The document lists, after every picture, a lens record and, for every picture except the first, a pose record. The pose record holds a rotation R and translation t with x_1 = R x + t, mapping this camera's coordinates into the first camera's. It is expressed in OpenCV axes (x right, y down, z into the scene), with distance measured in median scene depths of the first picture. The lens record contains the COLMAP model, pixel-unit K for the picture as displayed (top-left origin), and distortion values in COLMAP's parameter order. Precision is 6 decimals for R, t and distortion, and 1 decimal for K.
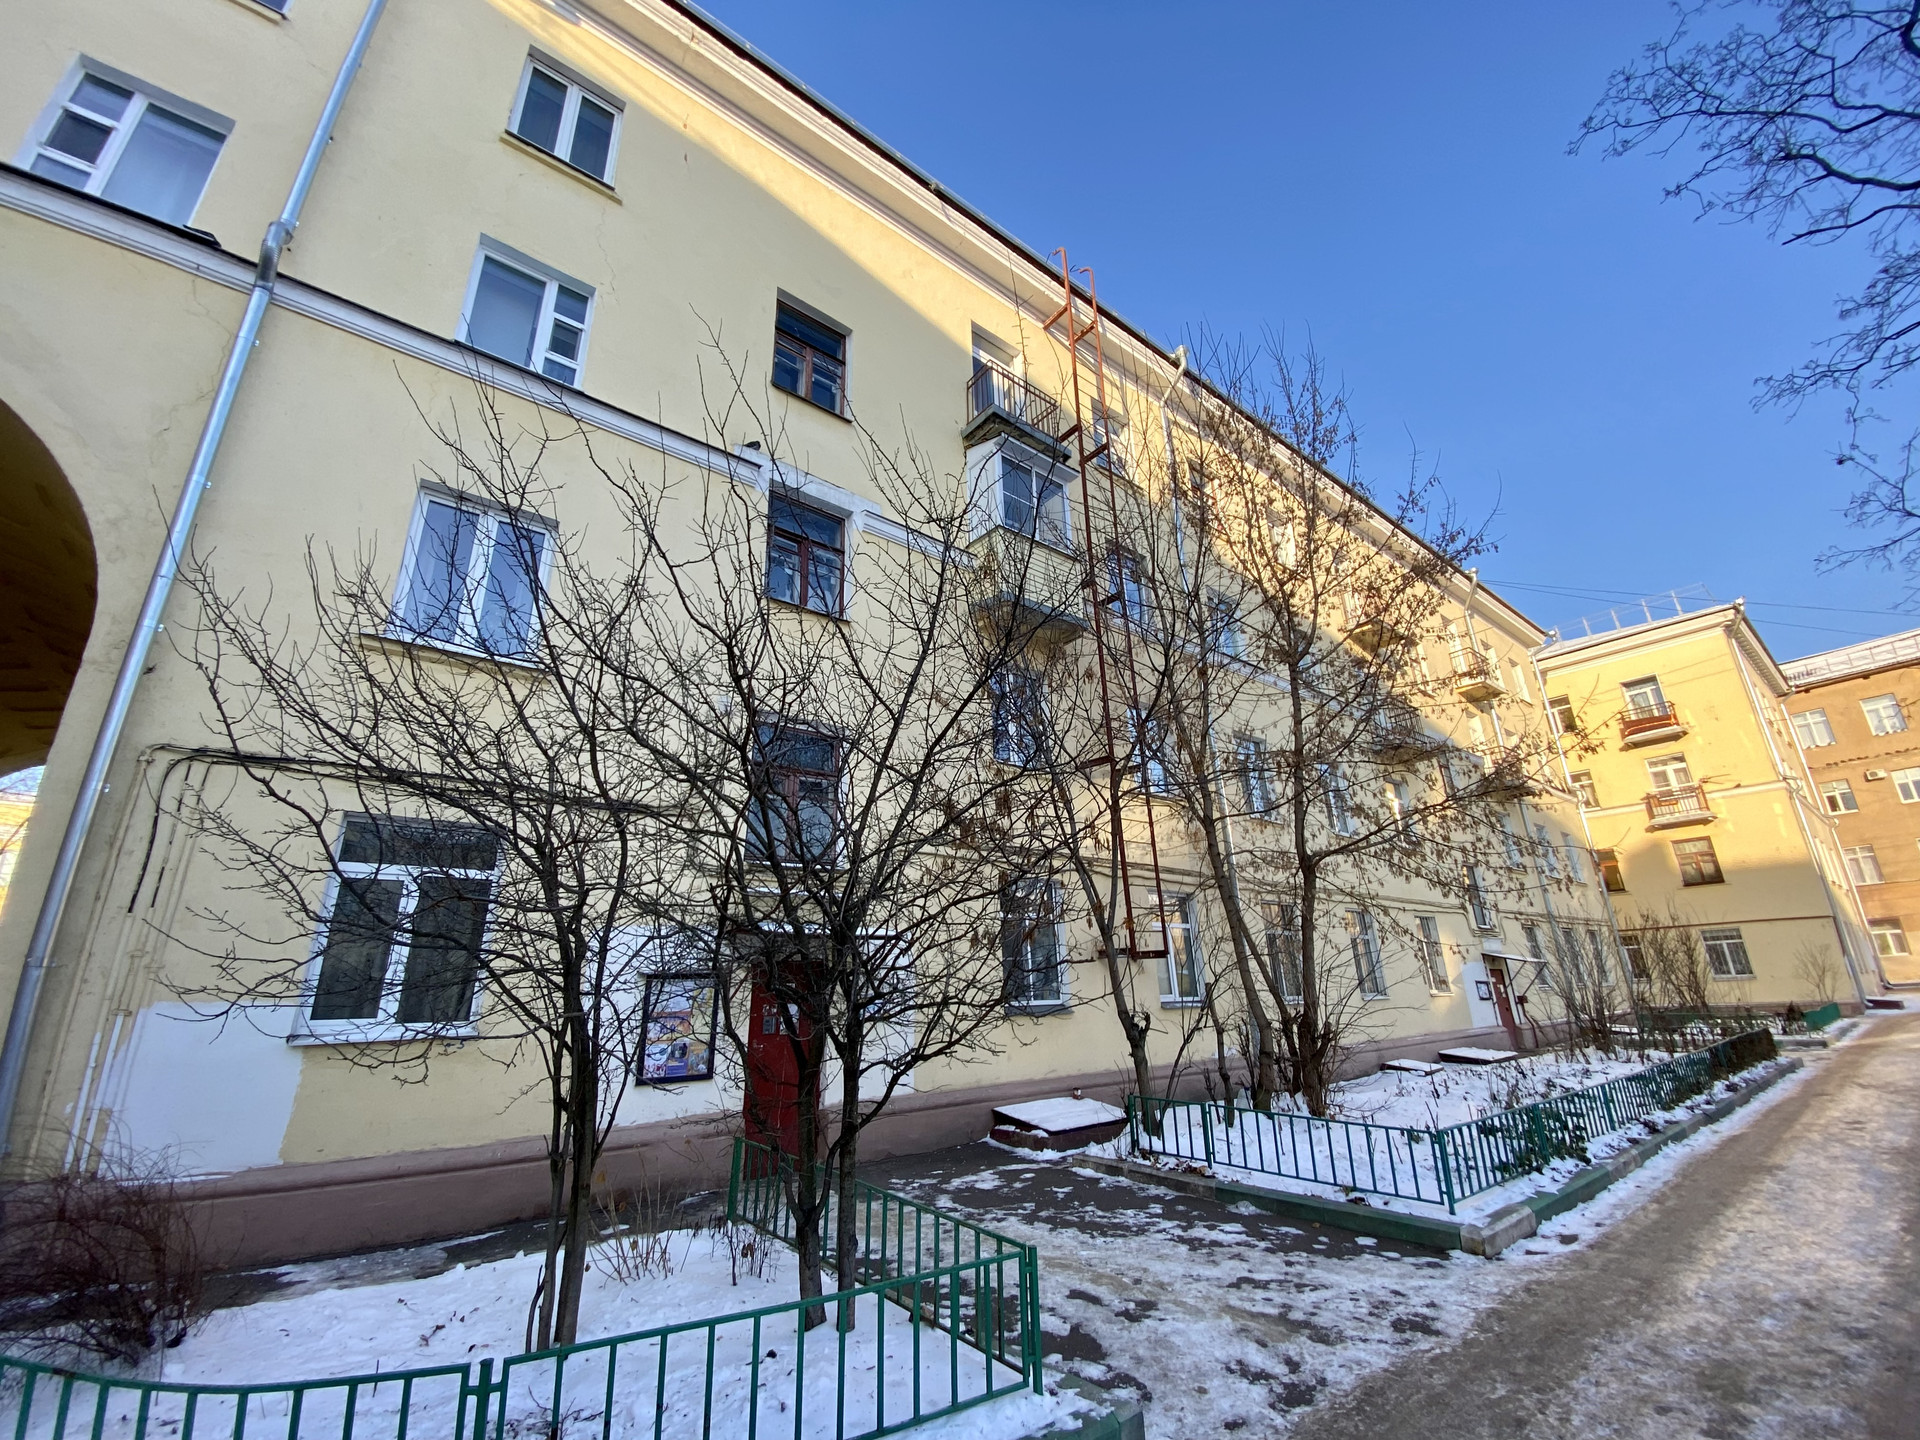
lens RADIAL K [[782.9, 0, 957.3], [0, 782.9, 713.9], [0, 0, 1]] dist [0.033549, -0.027410]
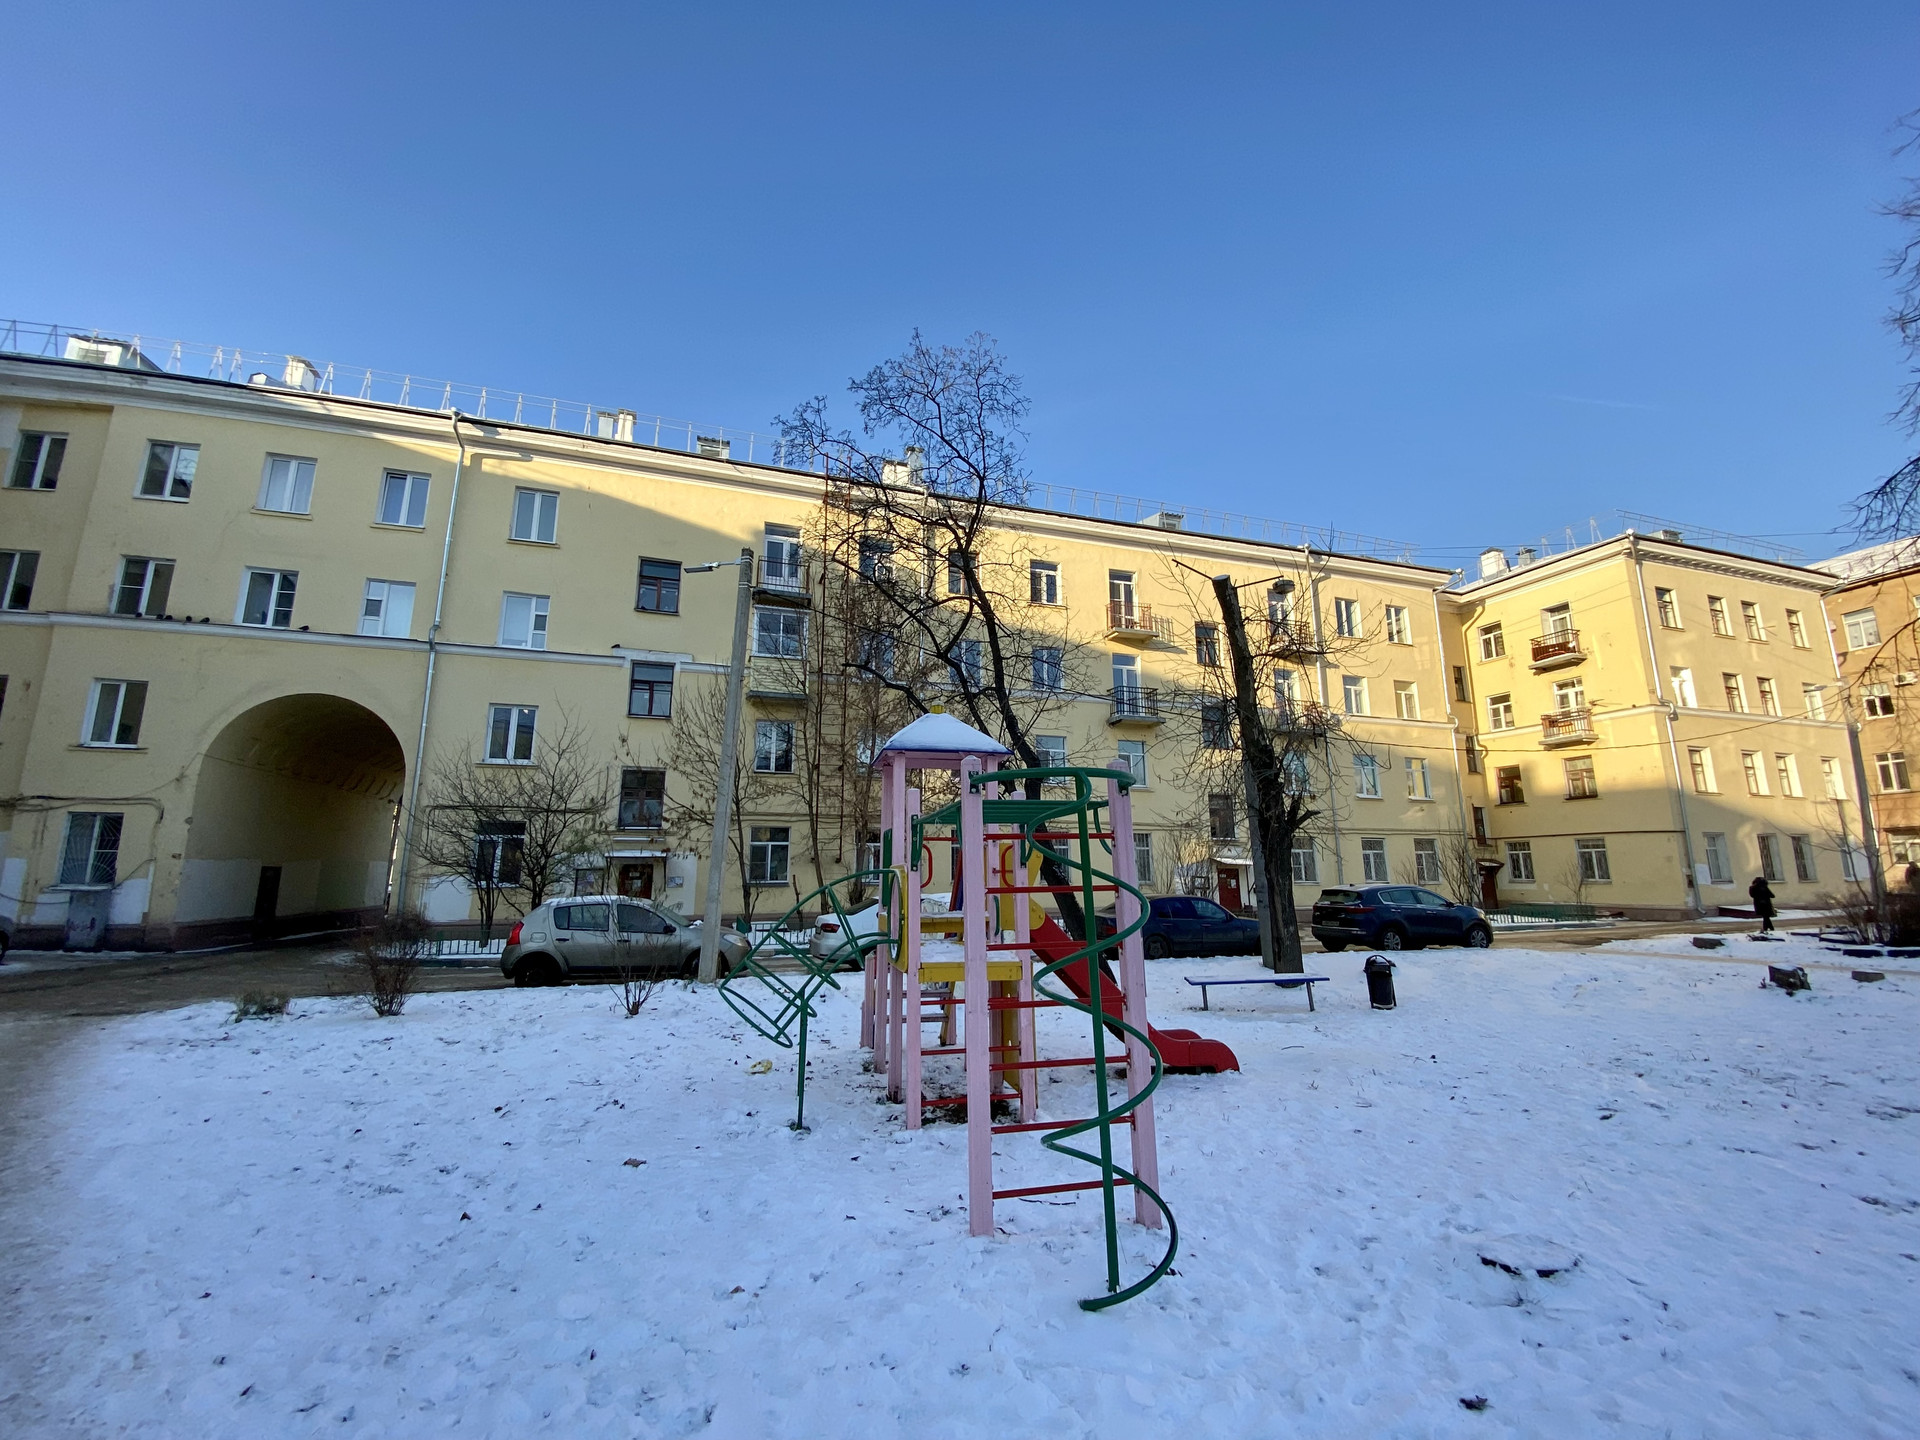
lens RADIAL K [[778.6, 0, 960.0], [0, 778.6, 720.0], [0, 0, 1]] dist [0.033826, -0.026725]
pose [[0.936320, -0.036255, -0.349270, 0.508979], [0.093625, 0.984424, 0.148805, -0.132733], [0.338435, -0.172030, 0.925131, -0.285047]]
